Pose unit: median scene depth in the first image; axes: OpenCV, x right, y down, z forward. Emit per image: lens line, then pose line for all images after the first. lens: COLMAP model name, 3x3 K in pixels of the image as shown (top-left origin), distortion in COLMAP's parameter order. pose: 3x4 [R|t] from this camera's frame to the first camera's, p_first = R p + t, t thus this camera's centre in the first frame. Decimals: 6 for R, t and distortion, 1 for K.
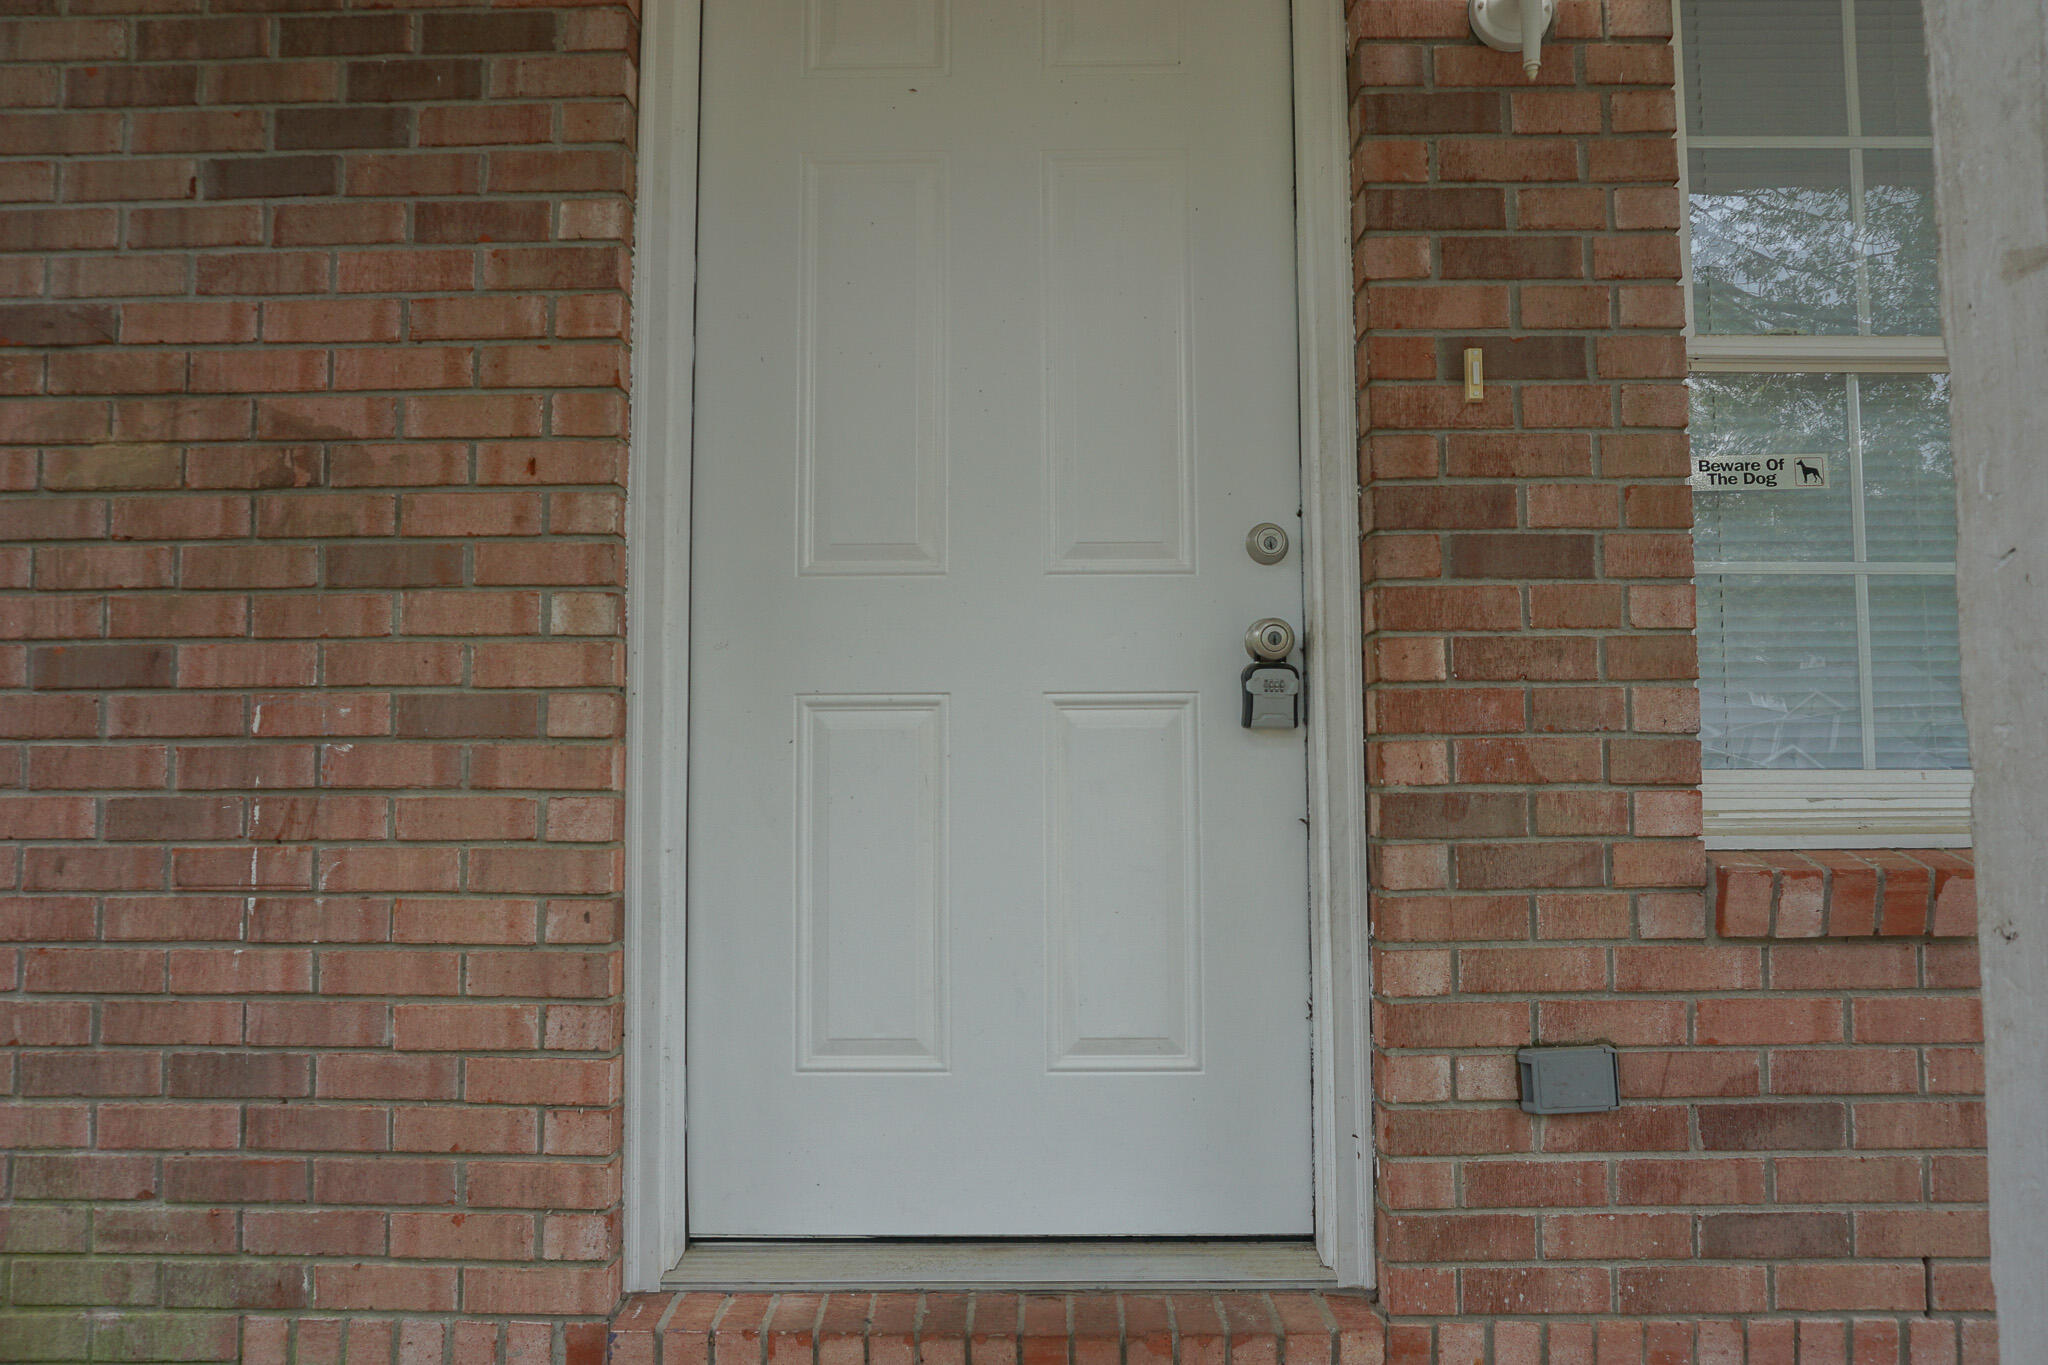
lens RADIAL K [[1374.3, 0, 1022.6], [0, 1374.3, 684.0], [0, 0, 1]] dist [-0.038597, 0.027083]
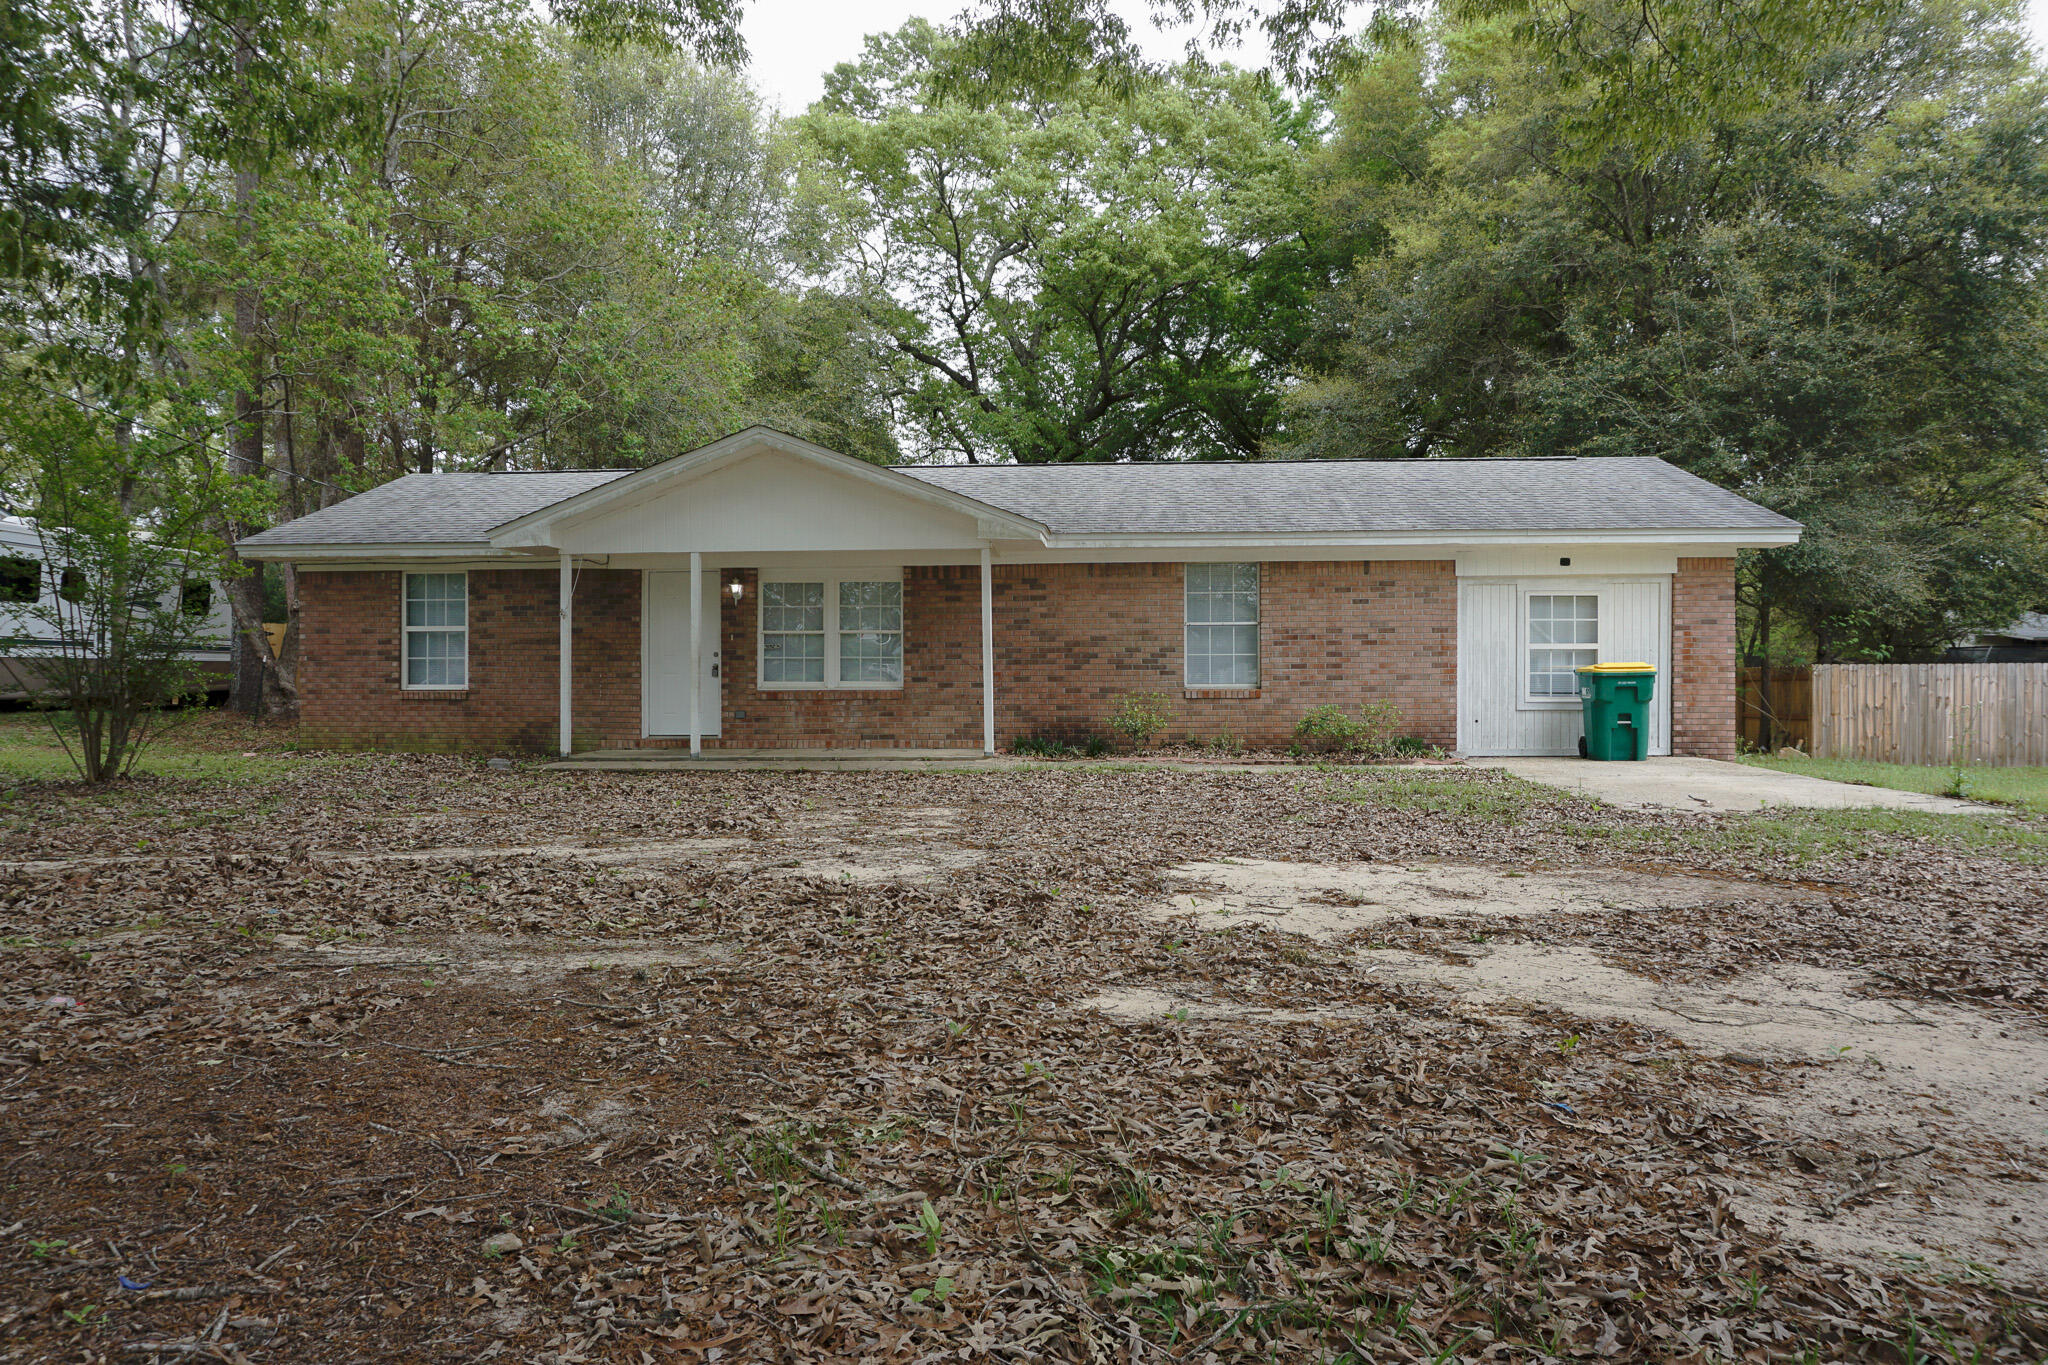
lens RADIAL K [[1374.3, 0, 1023.9], [0, 1374.3, 679.9], [0, 0, 1]] dist [-0.038597, 0.027083]
pose [[0.997703, 0.005306, -0.067533, 2.858558], [-0.000463, 0.997439, 0.071526, -0.595247], [0.067740, -0.071330, 0.995150, -7.879935]]
